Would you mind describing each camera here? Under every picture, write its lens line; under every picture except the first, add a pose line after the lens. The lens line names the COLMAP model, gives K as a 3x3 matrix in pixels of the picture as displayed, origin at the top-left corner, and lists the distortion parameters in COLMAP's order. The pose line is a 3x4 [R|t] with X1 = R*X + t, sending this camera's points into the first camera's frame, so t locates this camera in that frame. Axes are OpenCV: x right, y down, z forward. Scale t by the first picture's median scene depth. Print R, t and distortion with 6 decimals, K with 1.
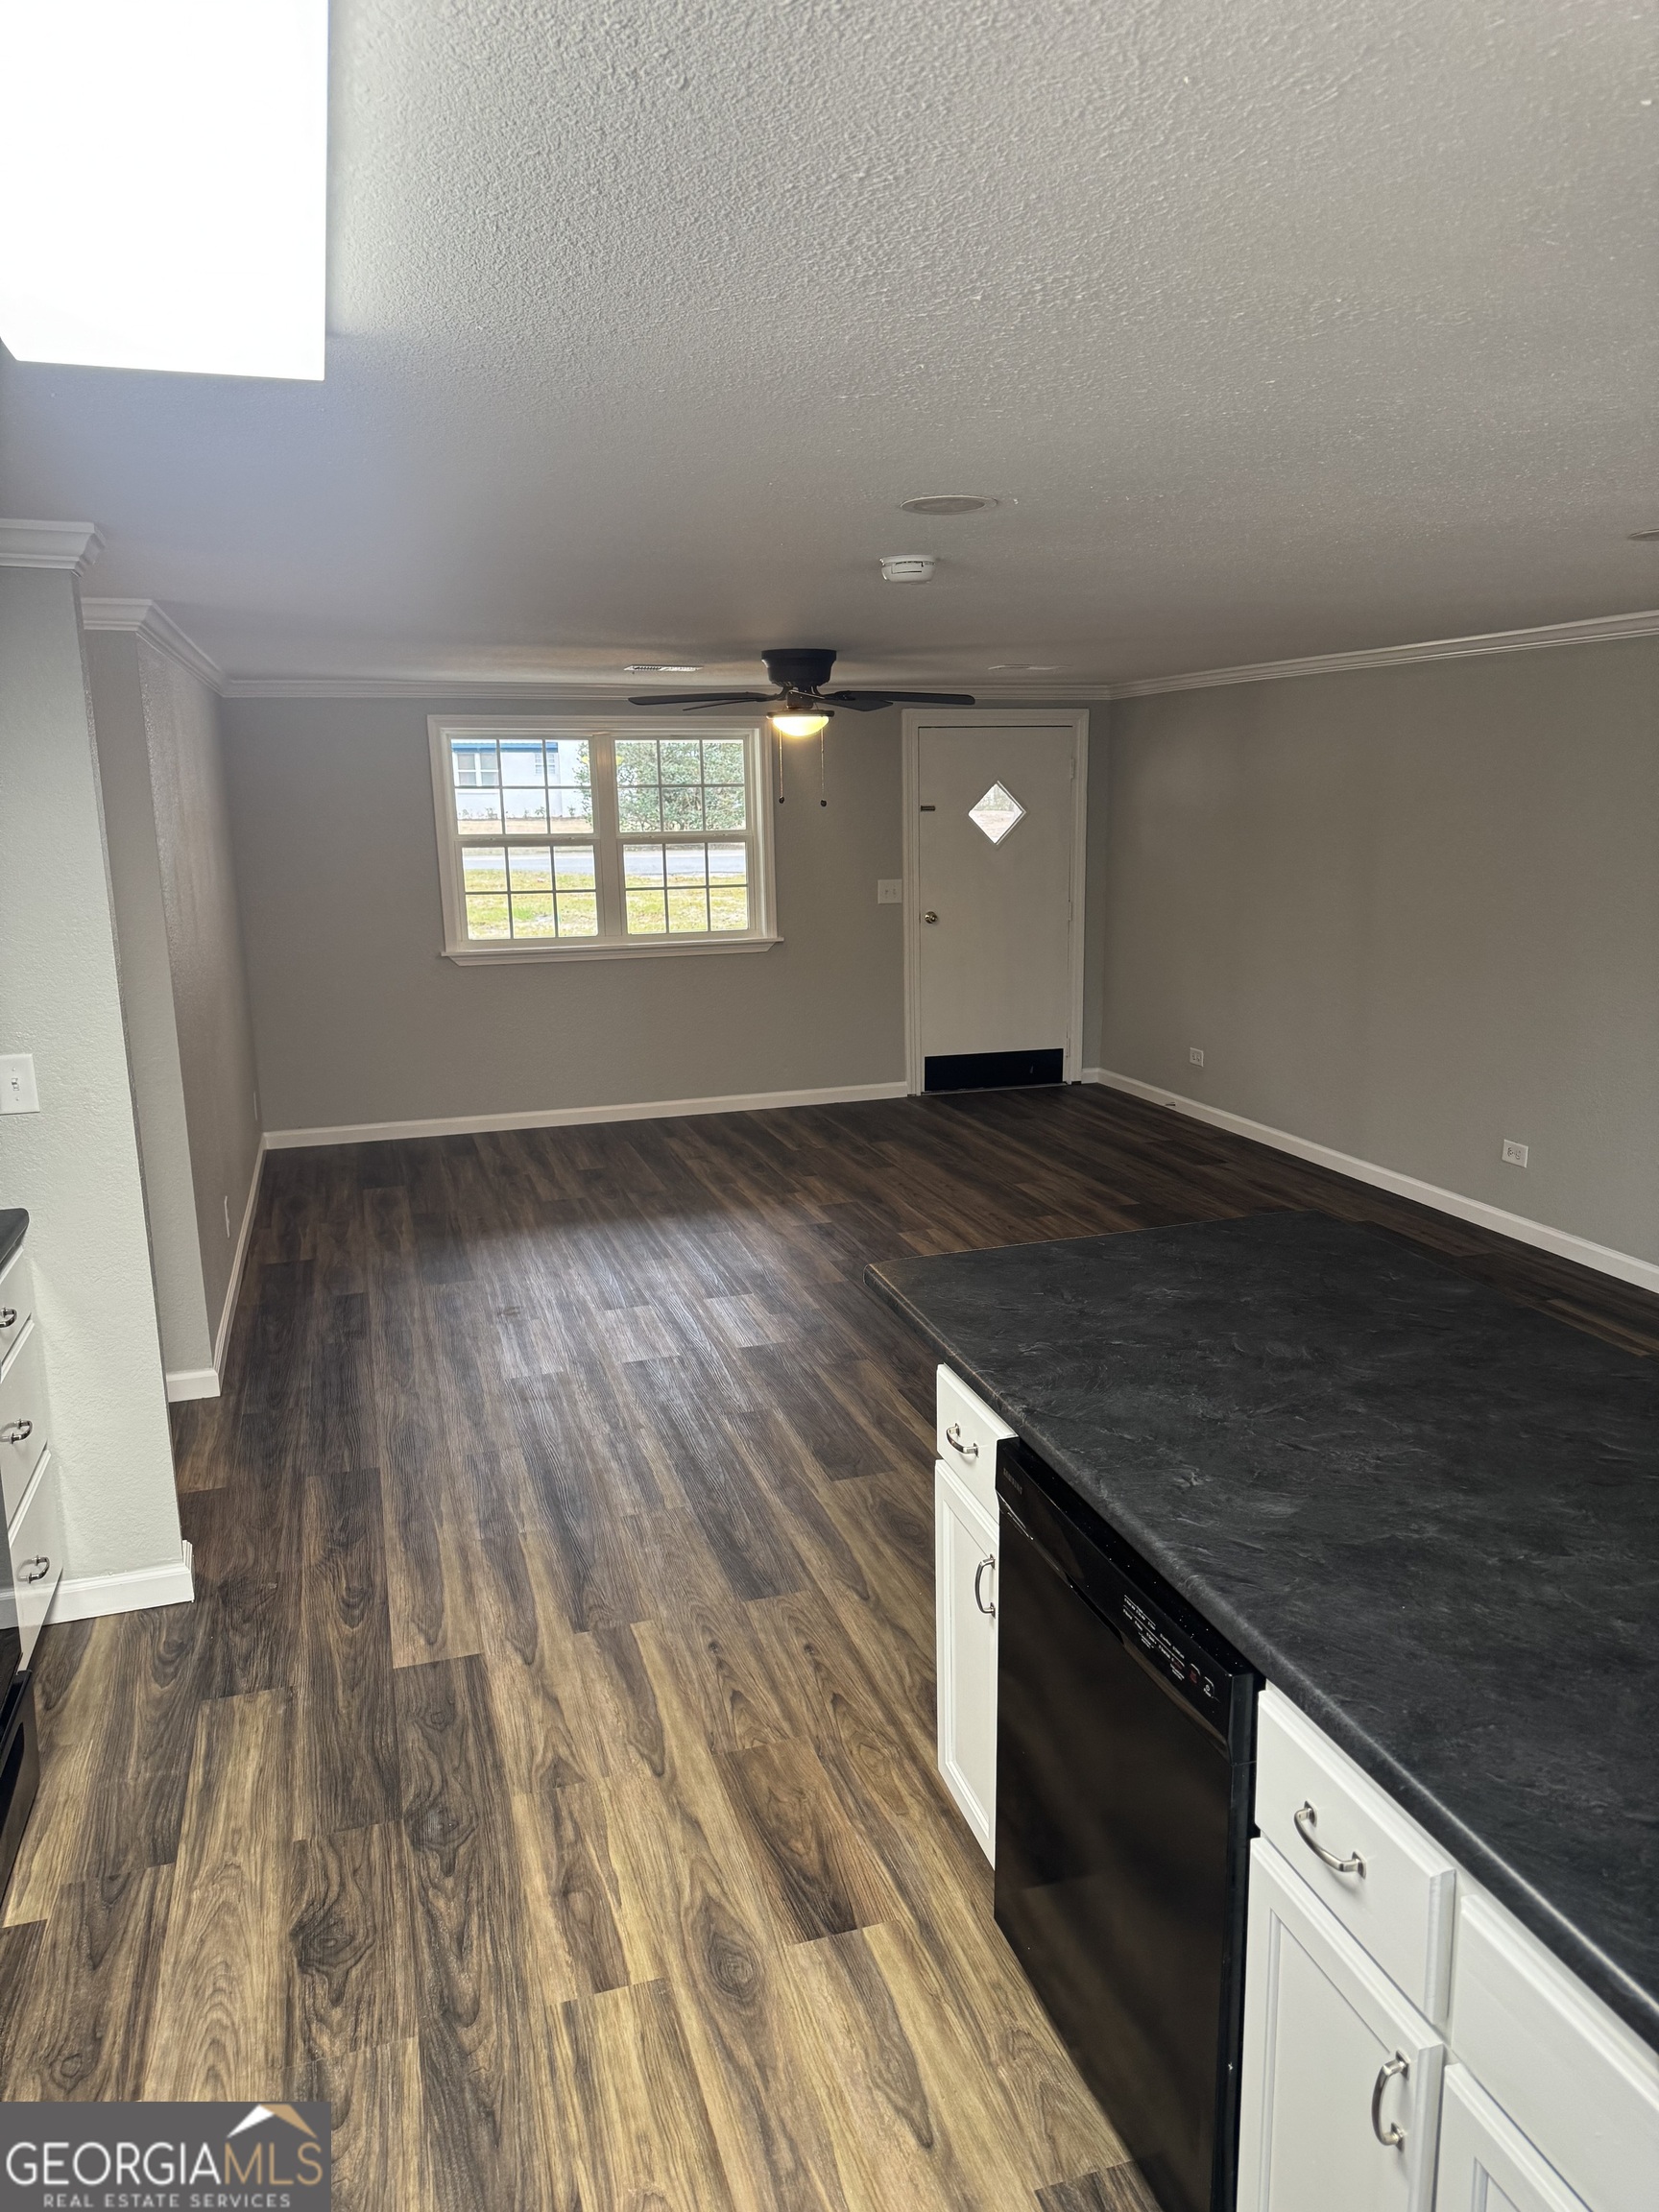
lens RADIAL K [[1550.9, 0, 832.4], [0, 1550.9, 1105.3], [0, 0, 1]] dist [0.002042, -0.012326]
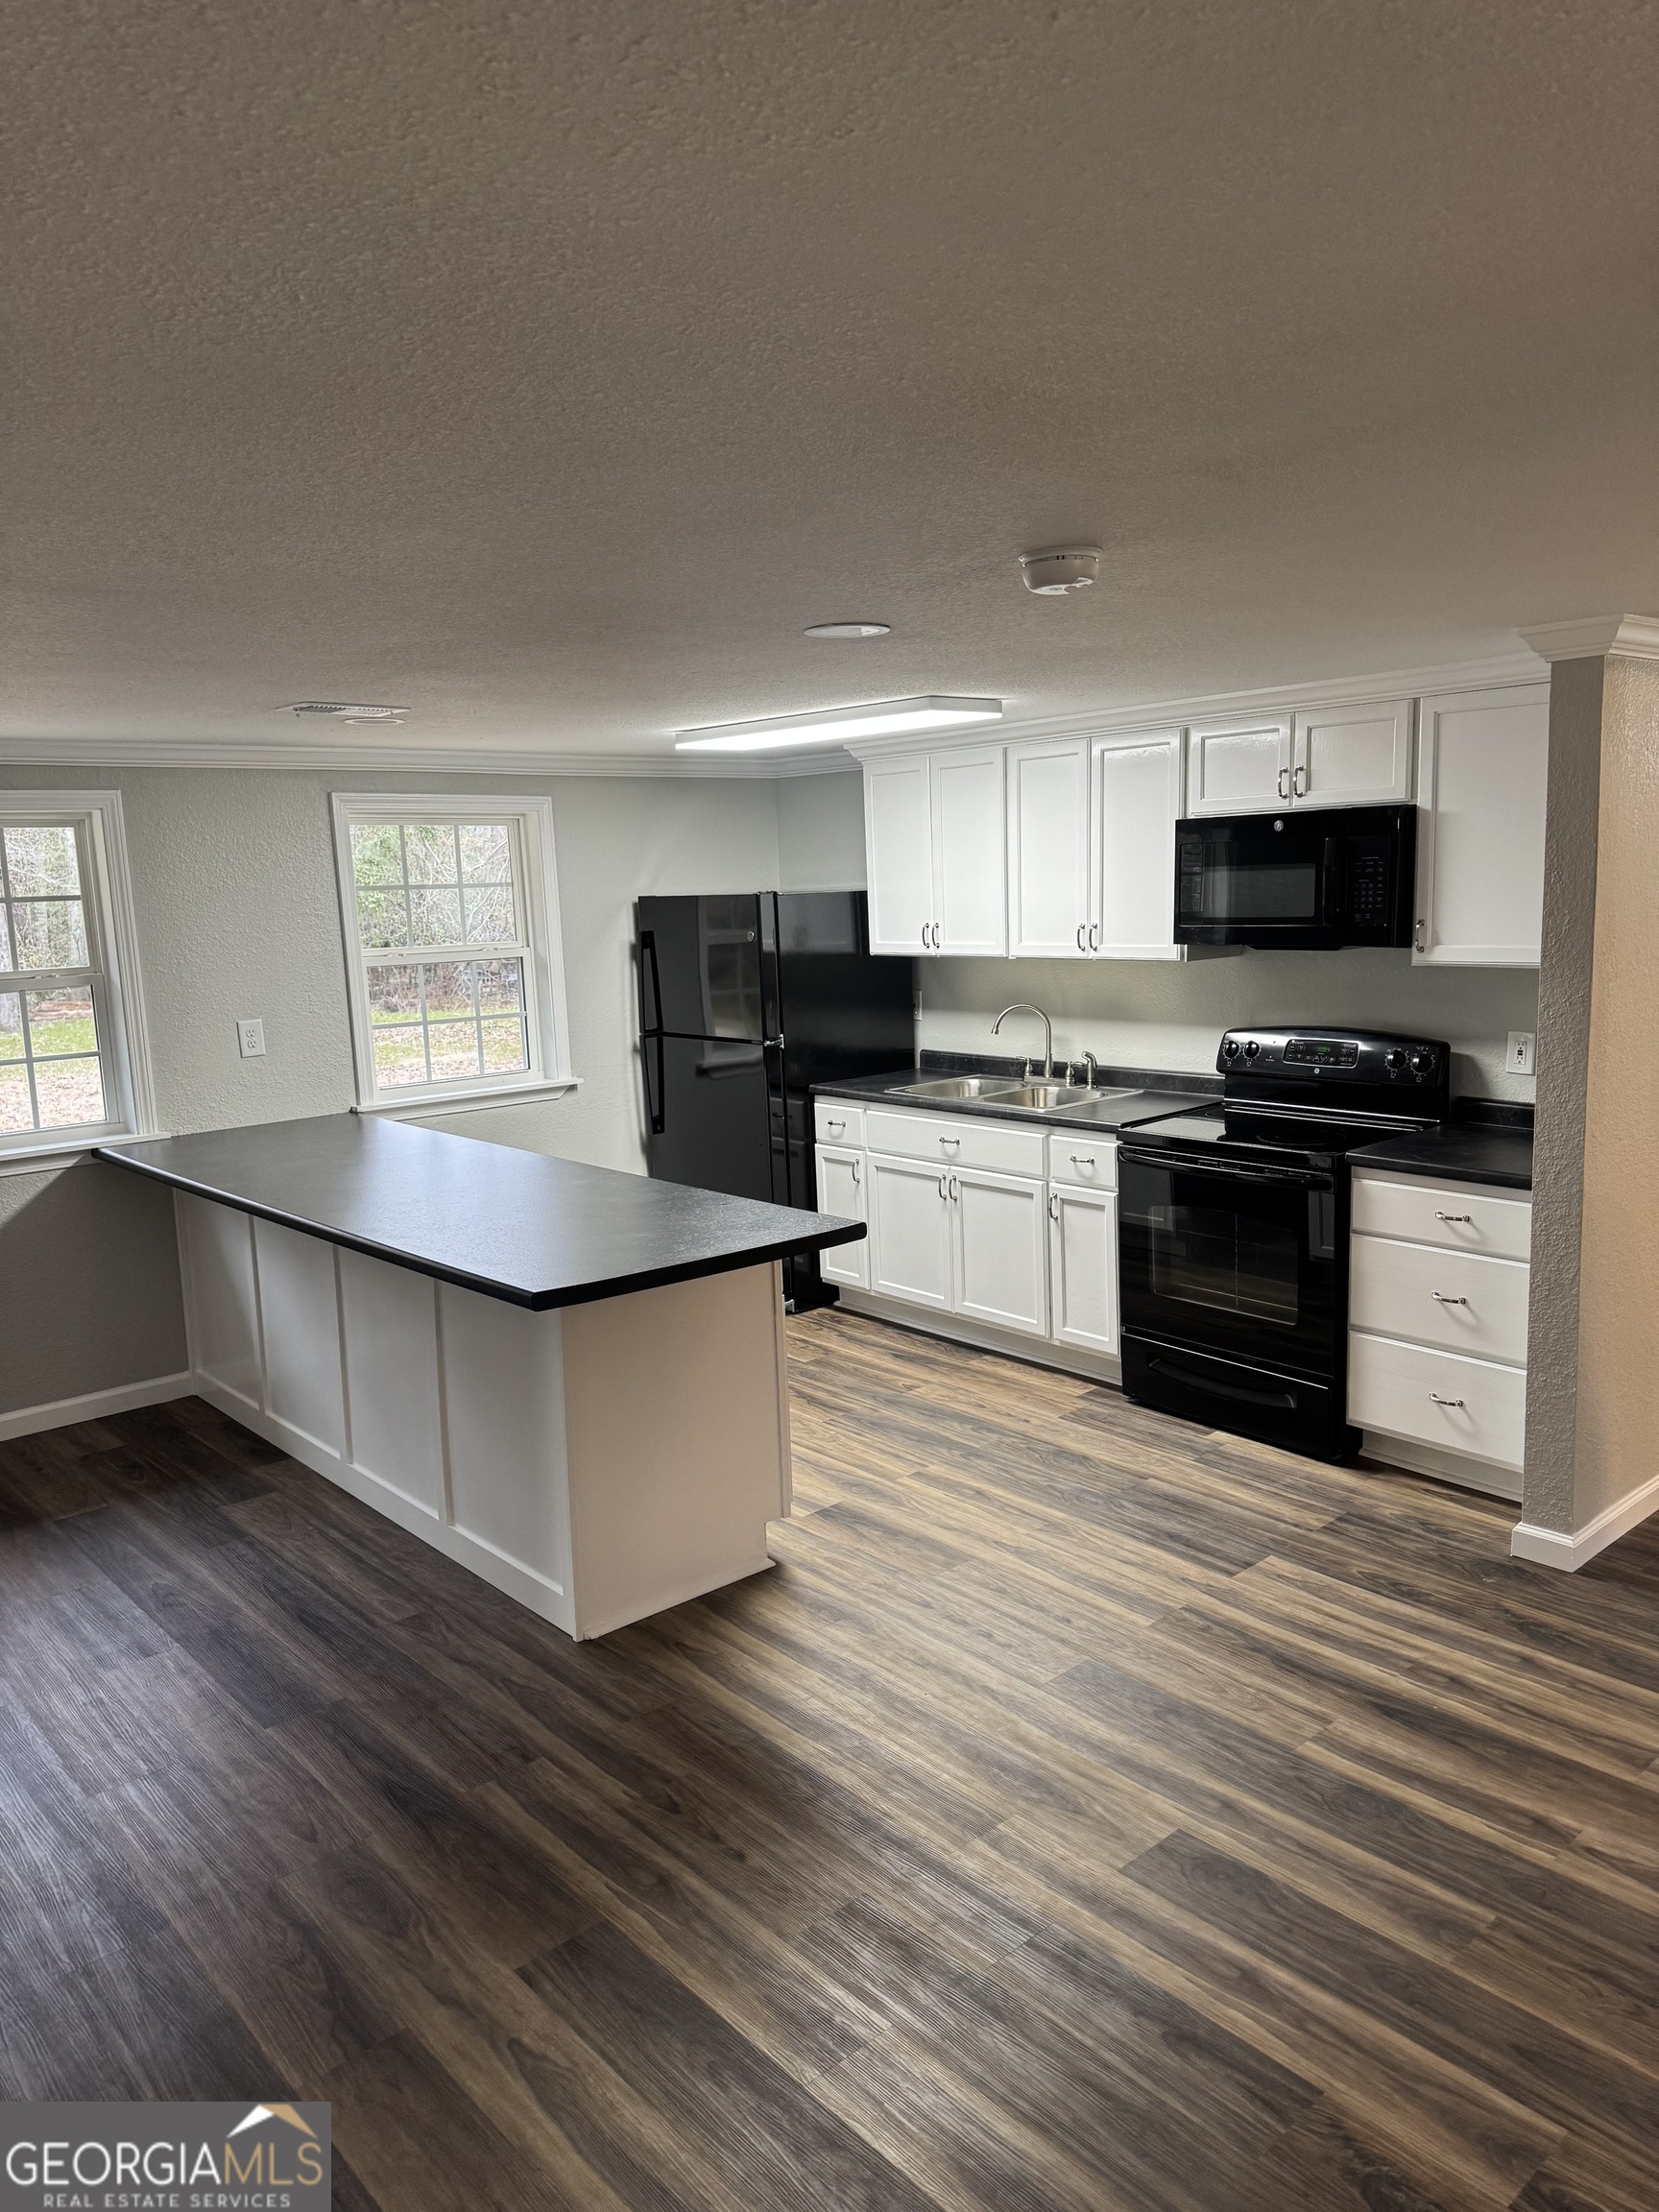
lens RADIAL K [[1550.9, 0, 831.0], [0, 1550.9, 1108.1], [0, 0, 1]] dist [0.002042, -0.012326]
pose [[-0.912010, 0.111075, -0.394843, 0.558721], [-0.032659, 0.939914, 0.339846, -0.440282], [0.408866, 0.322838, -0.853583, 2.045109]]
